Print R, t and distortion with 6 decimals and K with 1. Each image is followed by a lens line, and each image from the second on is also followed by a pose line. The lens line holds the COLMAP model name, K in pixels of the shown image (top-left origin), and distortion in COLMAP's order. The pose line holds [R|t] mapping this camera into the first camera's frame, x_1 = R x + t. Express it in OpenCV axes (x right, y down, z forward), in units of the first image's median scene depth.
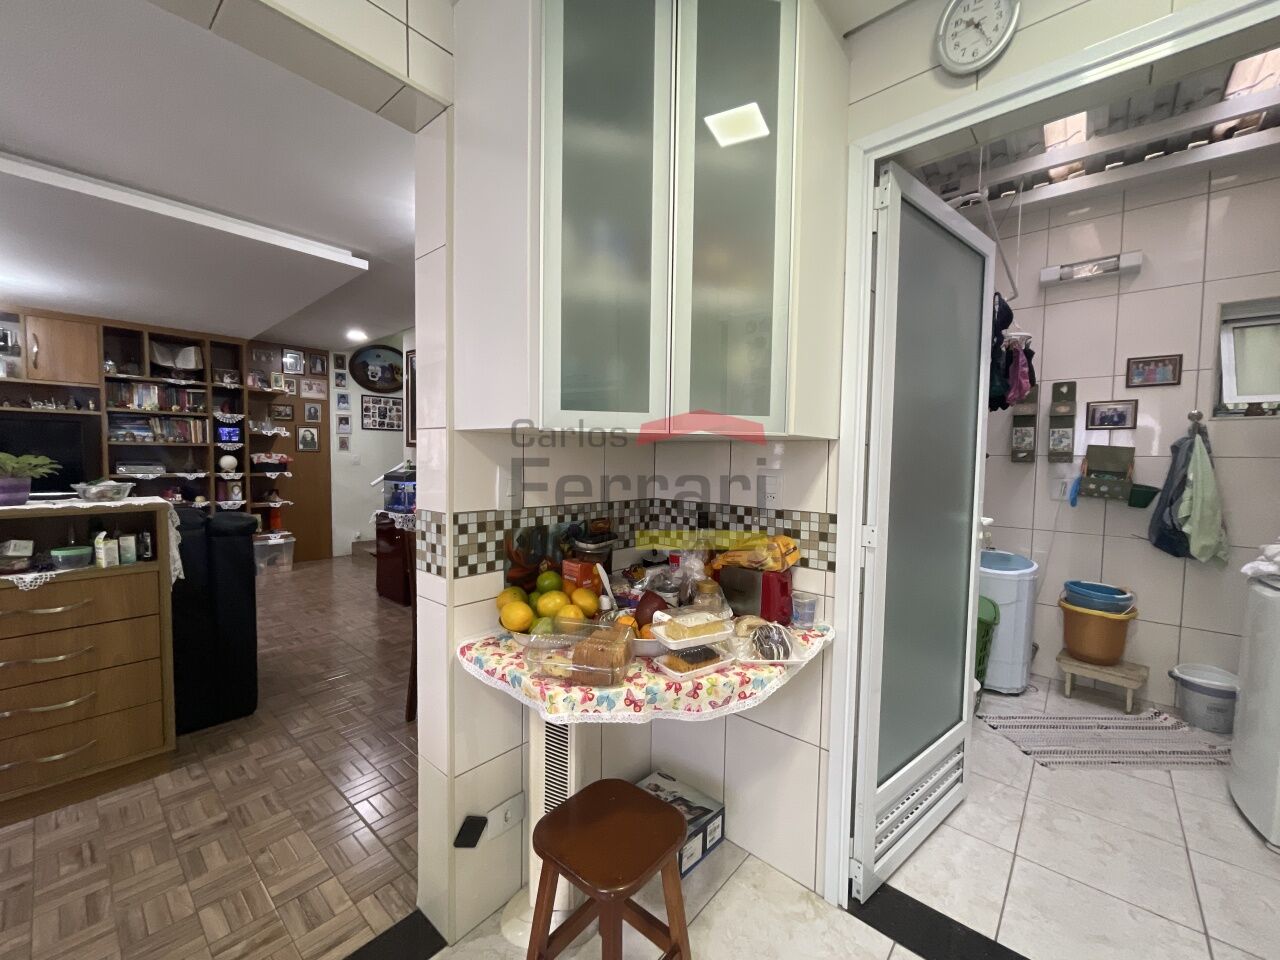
lens RADIAL K [[518.2, 0, 639.6], [0, 518.2, 485.2], [0, 0, 1]] dist [-0.000912, 0.000269]
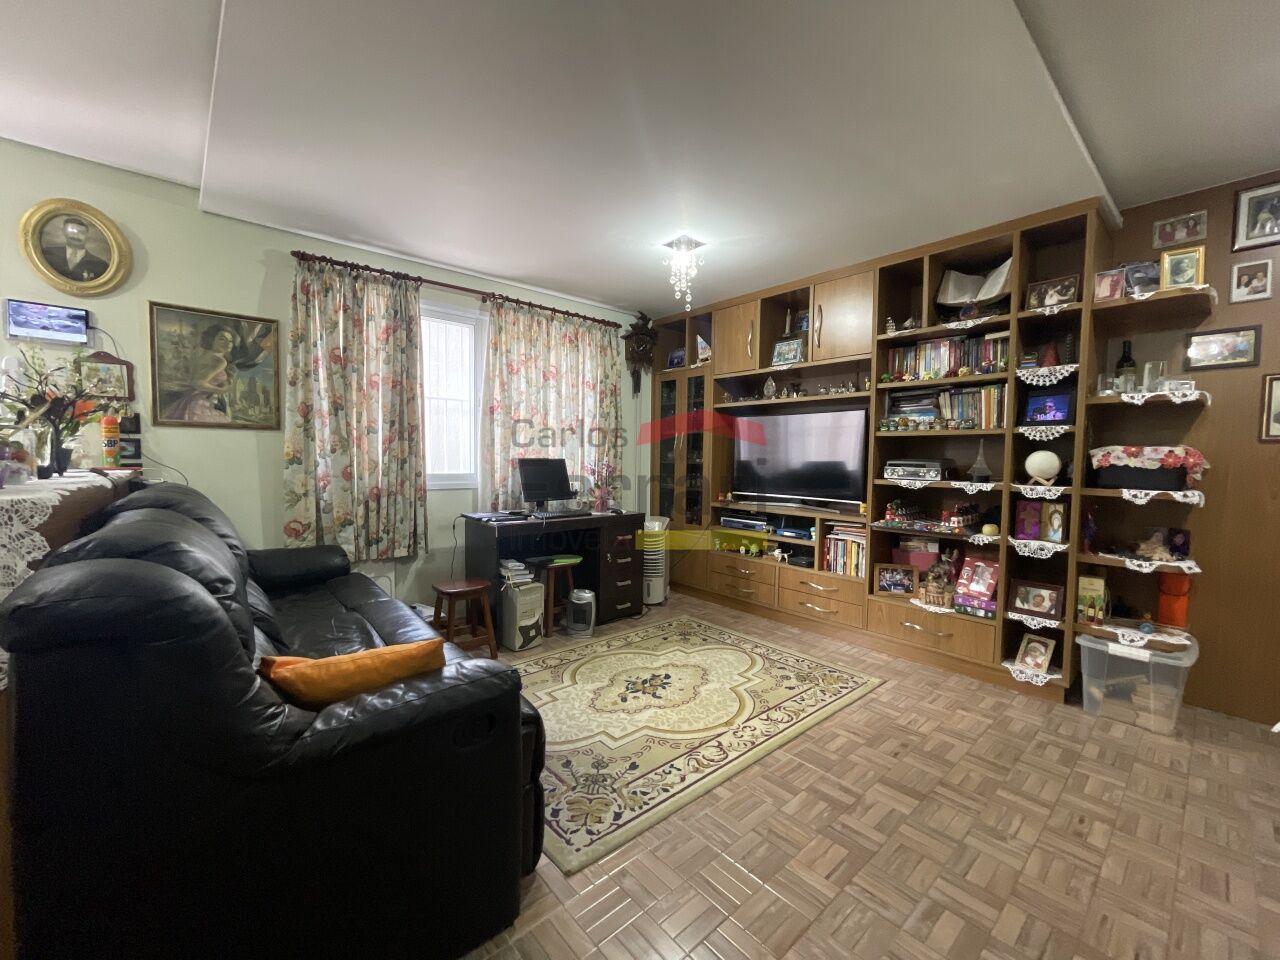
lens RADIAL K [[518.2, 0, 638.3], [0, 518.2, 481.7], [0, 0, 1]] dist [-0.000912, 0.000269]
pose [[-0.127596, 0.032586, -0.991291, -0.253238], [-0.071394, 0.996566, 0.041949, -0.021239], [0.989253, 0.076124, -0.124832, 0.700422]]
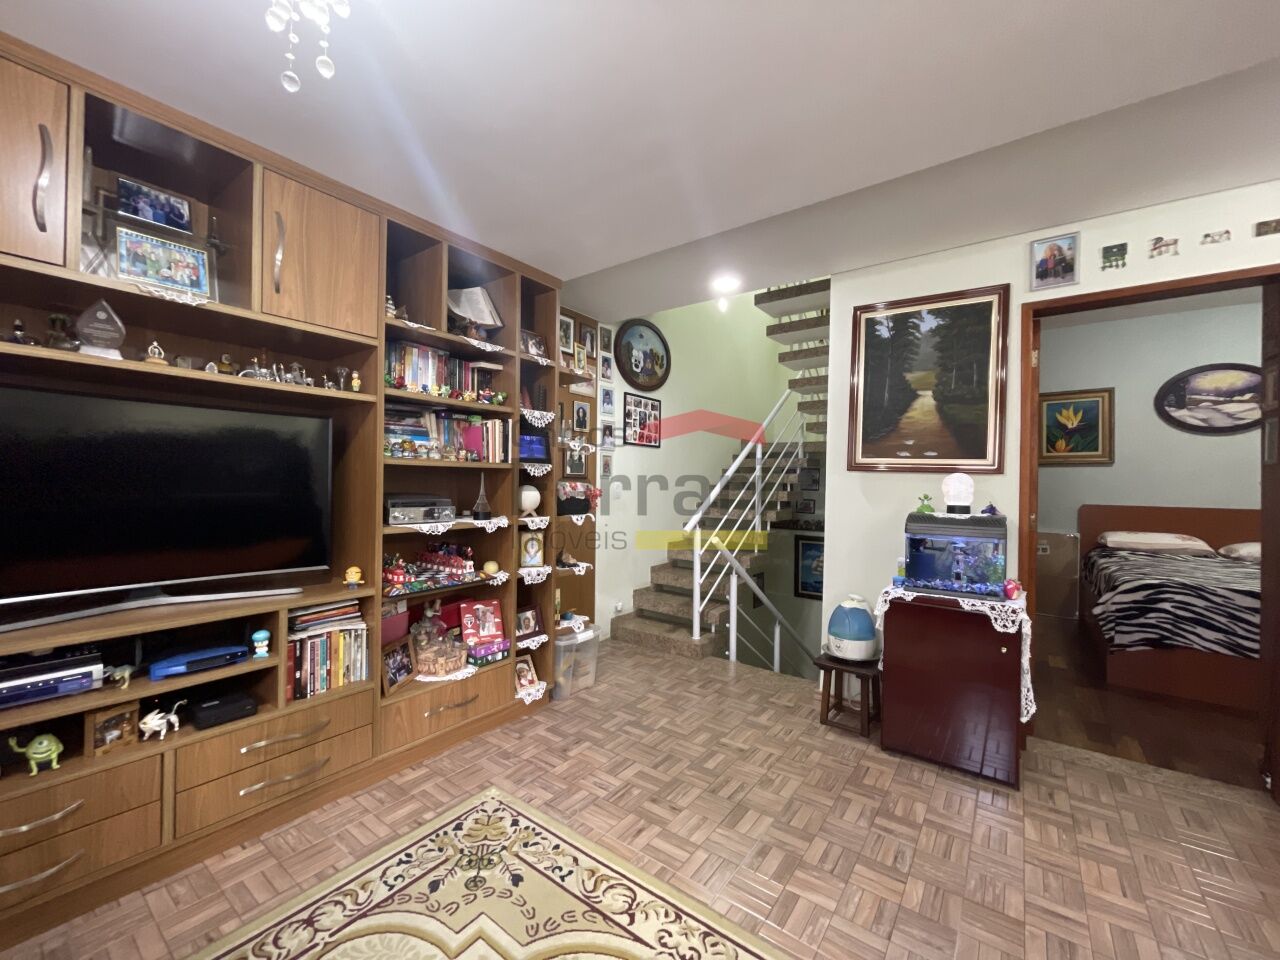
lens RADIAL K [[518.2, 0, 644.6], [0, 518.2, 482.9], [0, 0, 1]] dist [-0.000912, 0.000269]
pose [[0.996010, 0.000890, 0.089232, -0.747985], [0.003911, 0.998555, -0.053606, -0.030988], [-0.089151, 0.053741, 0.994567, 0.456548]]
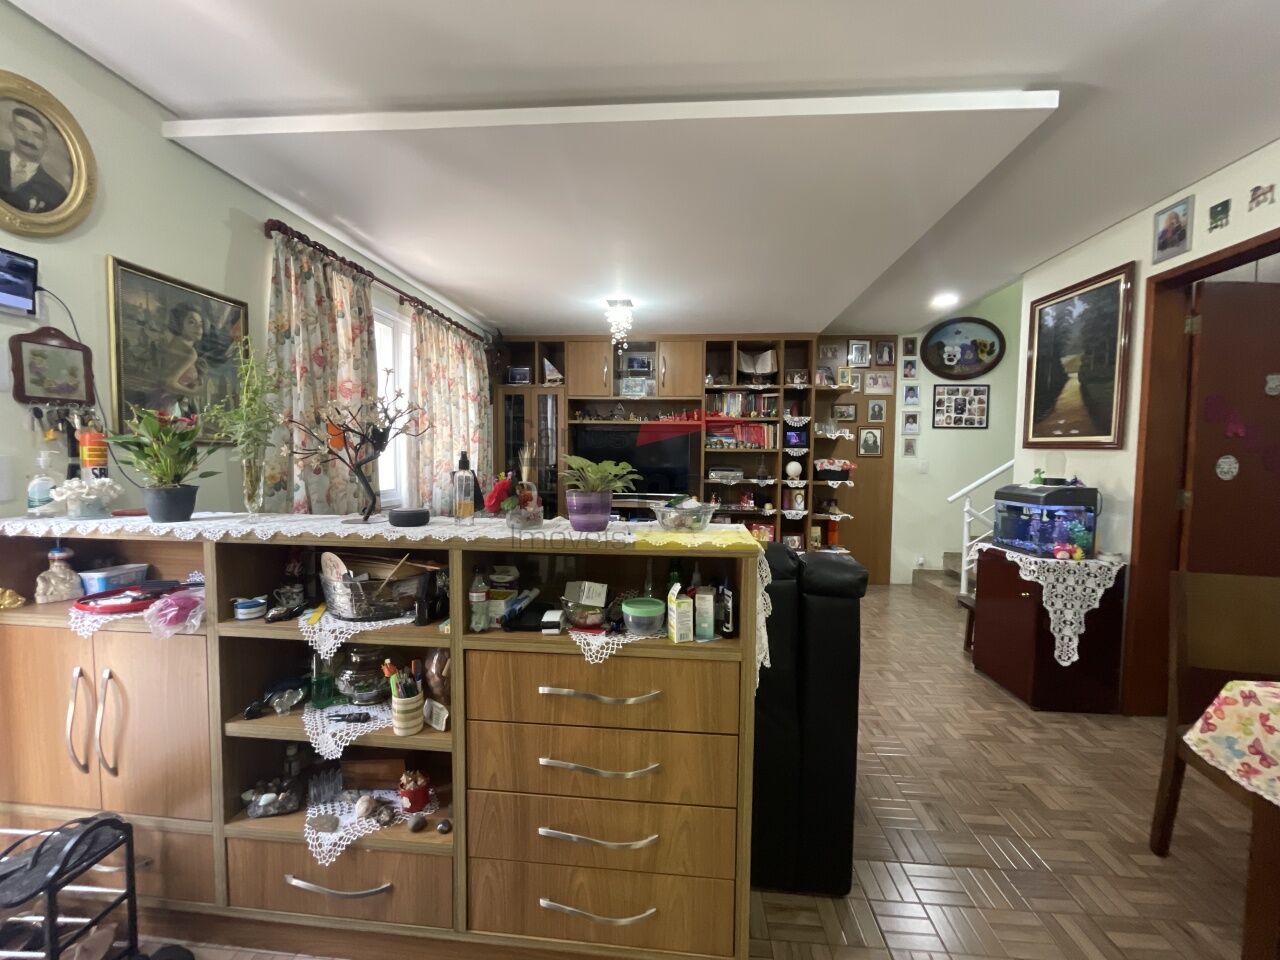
lens RADIAL K [[518.2, 0, 638.1], [0, 518.2, 482.5], [0, 0, 1]] dist [-0.000912, 0.000269]
pose [[0.595704, 0.033134, -0.802520, -0.218692], [-0.046902, 0.998879, 0.006426, -0.012858], [0.801833, 0.033812, 0.596590, 0.225667]]
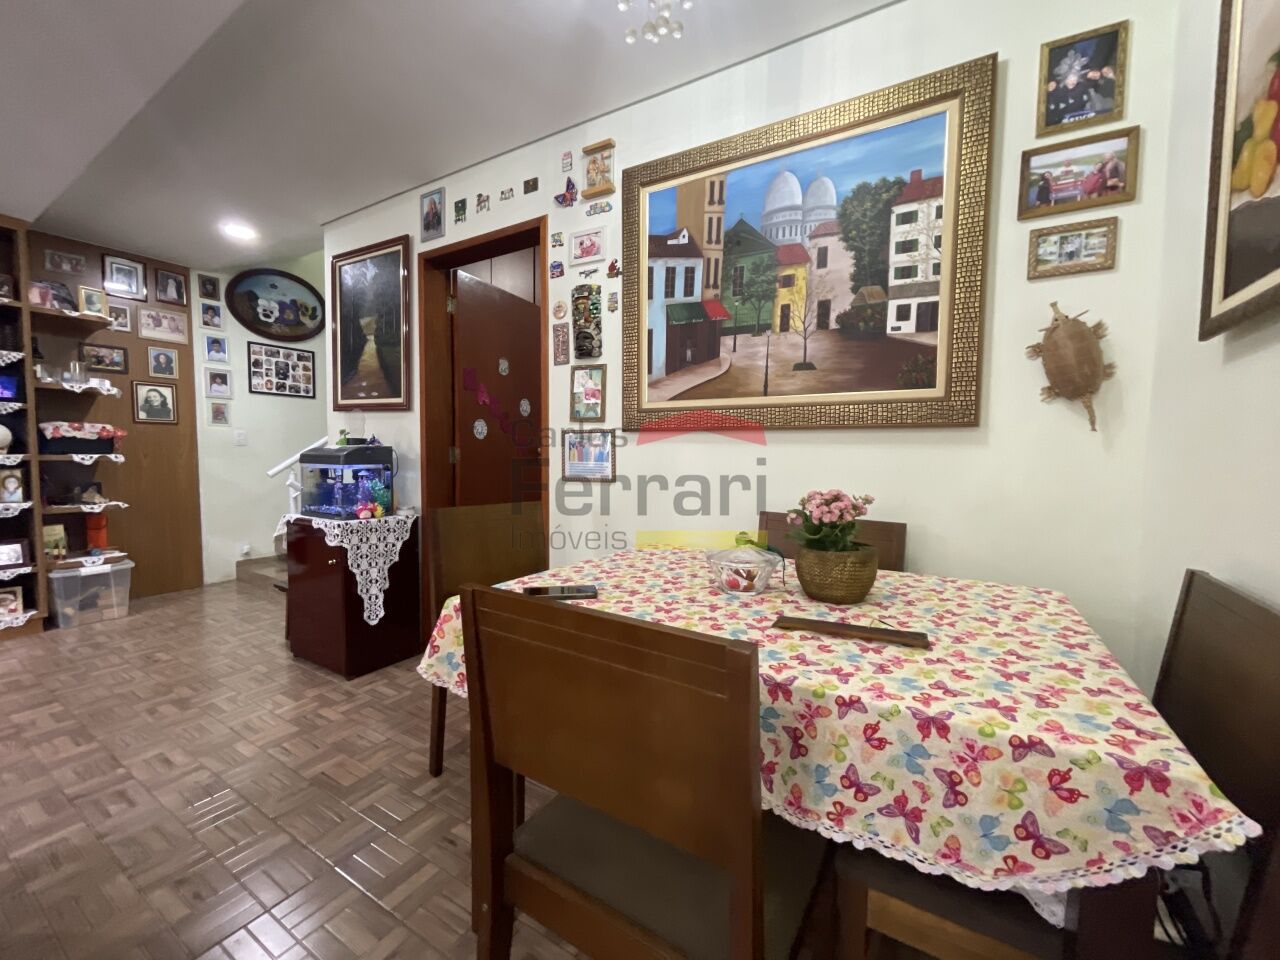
lens RADIAL K [[518.2, 0, 644.9], [0, 518.2, 483.9], [0, 0, 1]] dist [-0.000912, 0.000269]
pose [[0.984823, -0.011679, 0.173167, -0.195603], [0.010000, 0.999894, 0.010566, 0.010477], [-0.173272, -0.008674, 0.984836, 0.329137]]
